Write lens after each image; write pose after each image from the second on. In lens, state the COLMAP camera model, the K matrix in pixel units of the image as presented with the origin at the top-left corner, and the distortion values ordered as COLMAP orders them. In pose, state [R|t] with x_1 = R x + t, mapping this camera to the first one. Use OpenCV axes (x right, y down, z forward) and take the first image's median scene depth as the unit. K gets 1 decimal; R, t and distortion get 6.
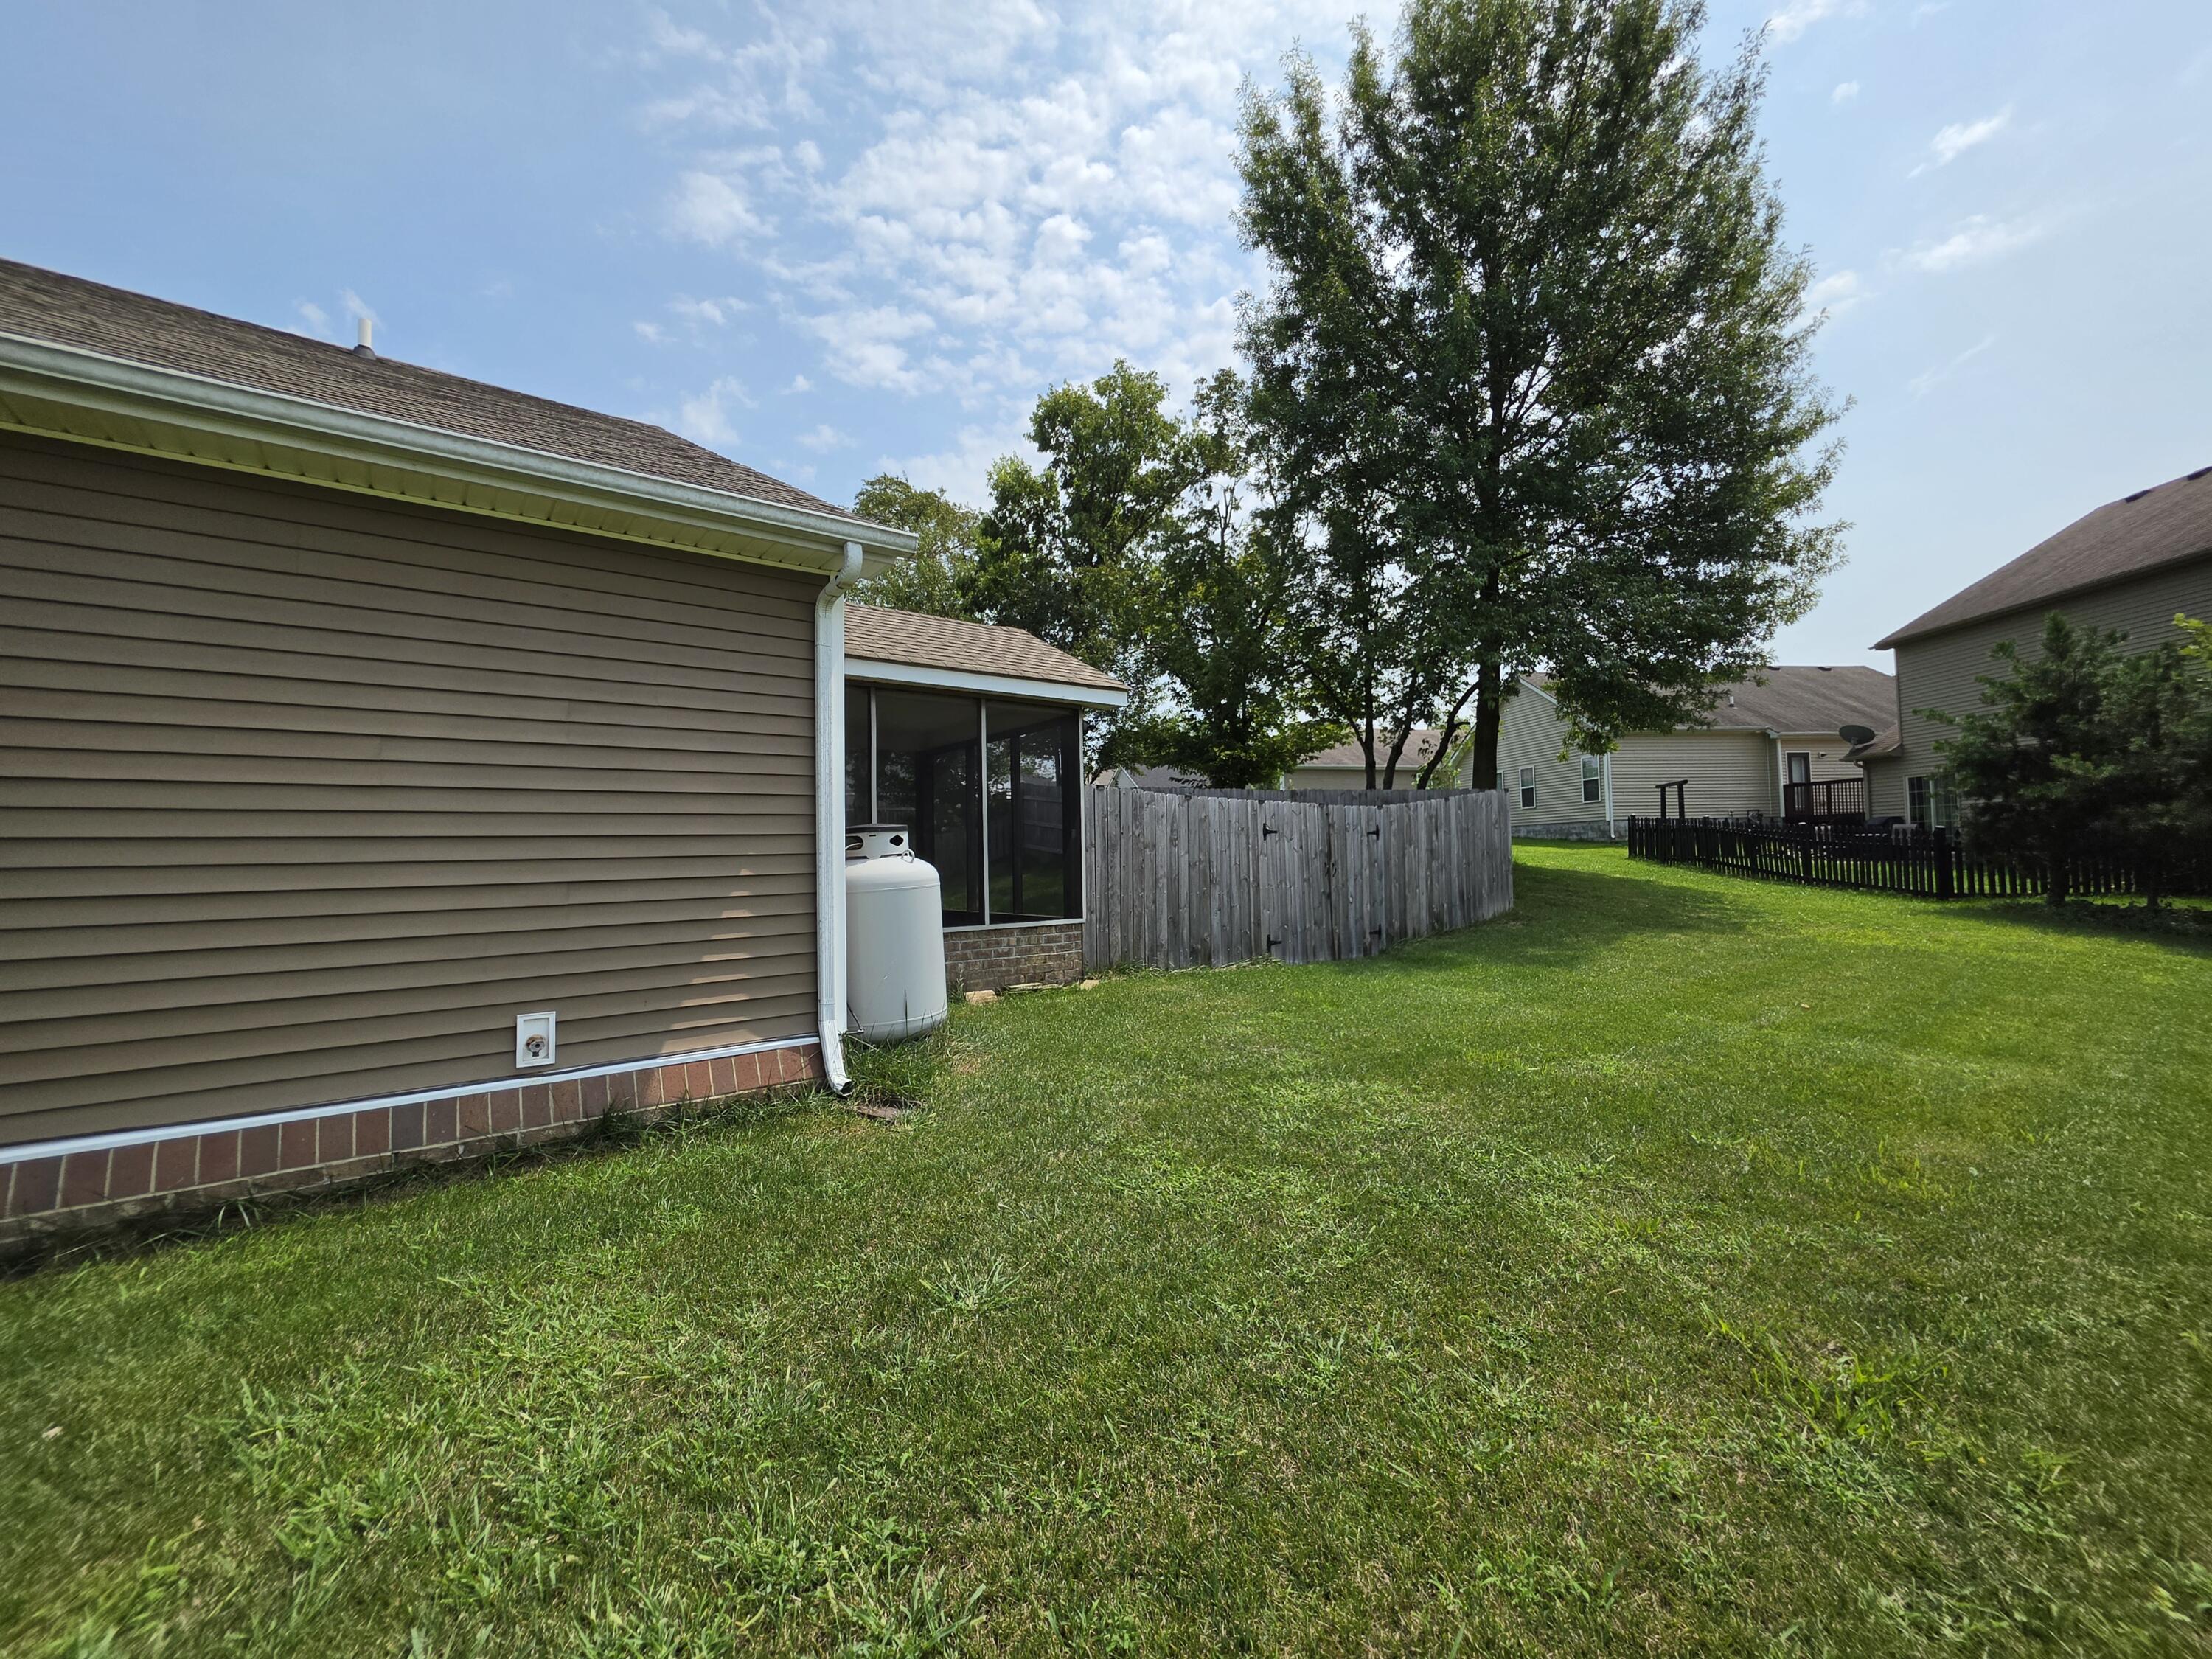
lens RADIAL K [[884.6, 0, 1104.6], [0, 884.6, 819.8], [0, 0, 1]] dist [-0.002528, 0.001905]
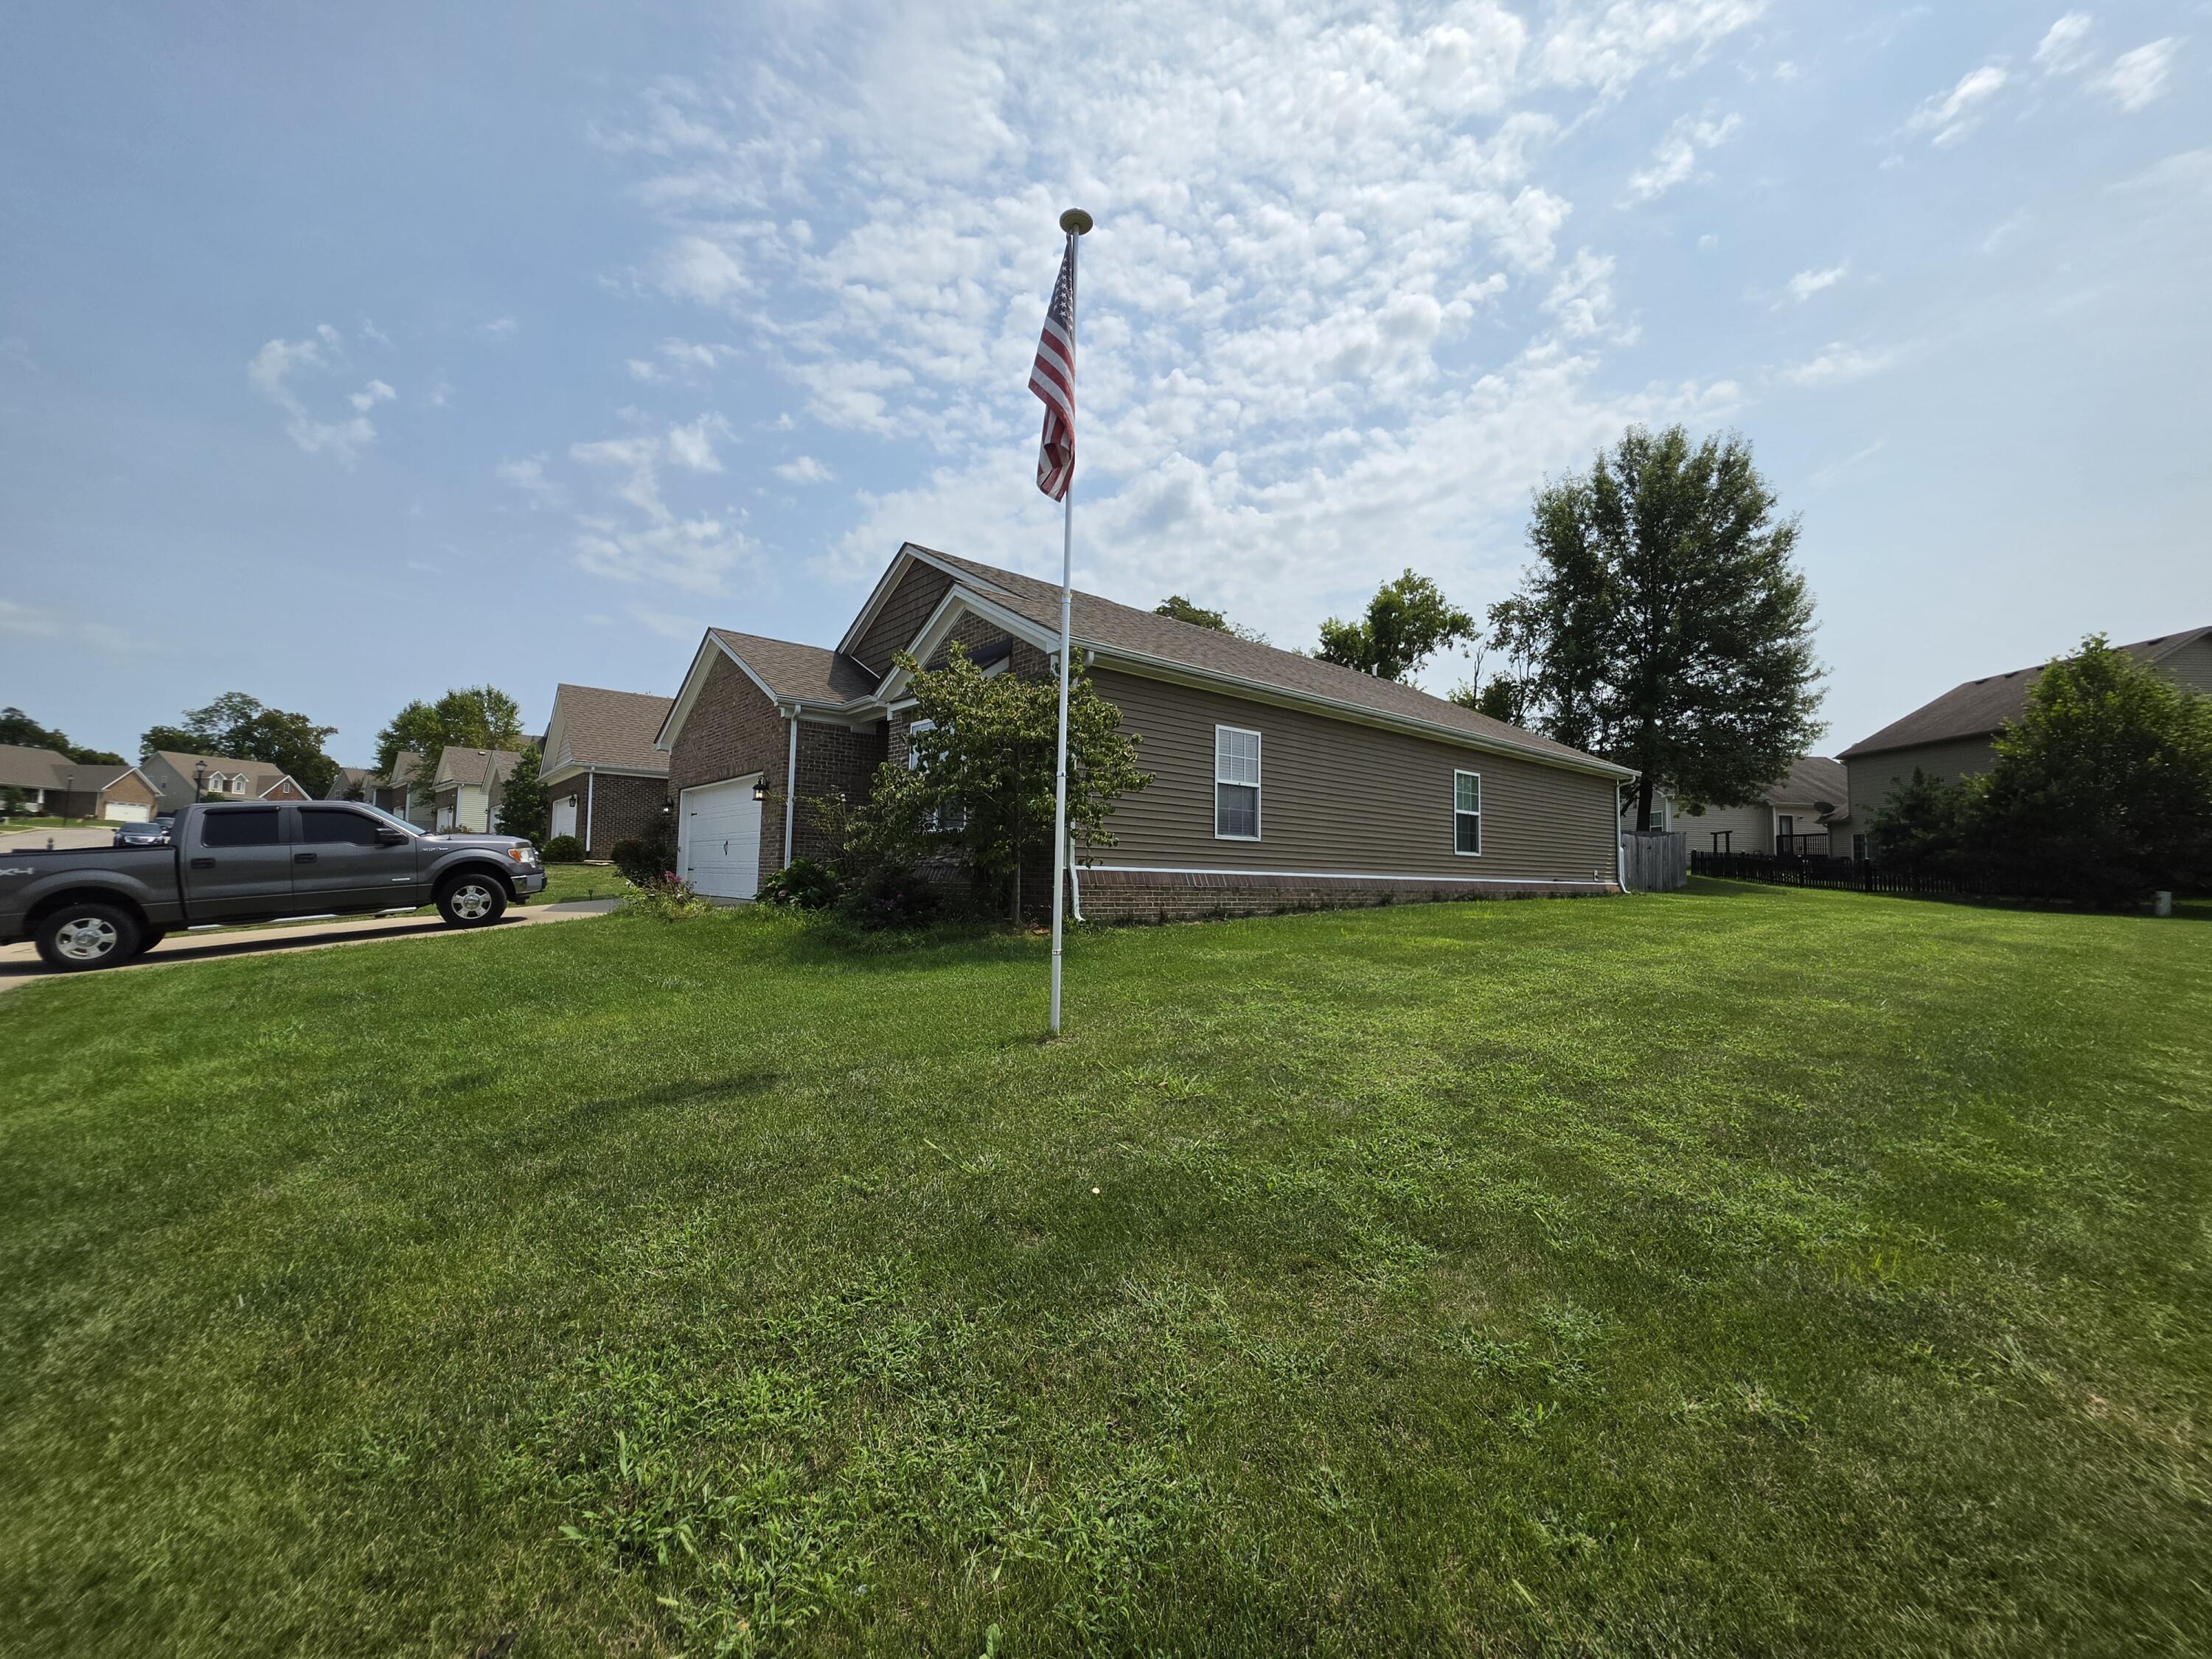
lens RADIAL K [[893.1, 0, 1098.3], [0, 893.1, 825.7], [0, 0, 1]] dist [-0.001309, 0.000108]
pose [[0.998450, 0.042976, 0.035354, -1.048969], [-0.042315, 0.998919, -0.019243, 0.052065], [-0.036143, 0.017717, 0.999190, -1.154306]]
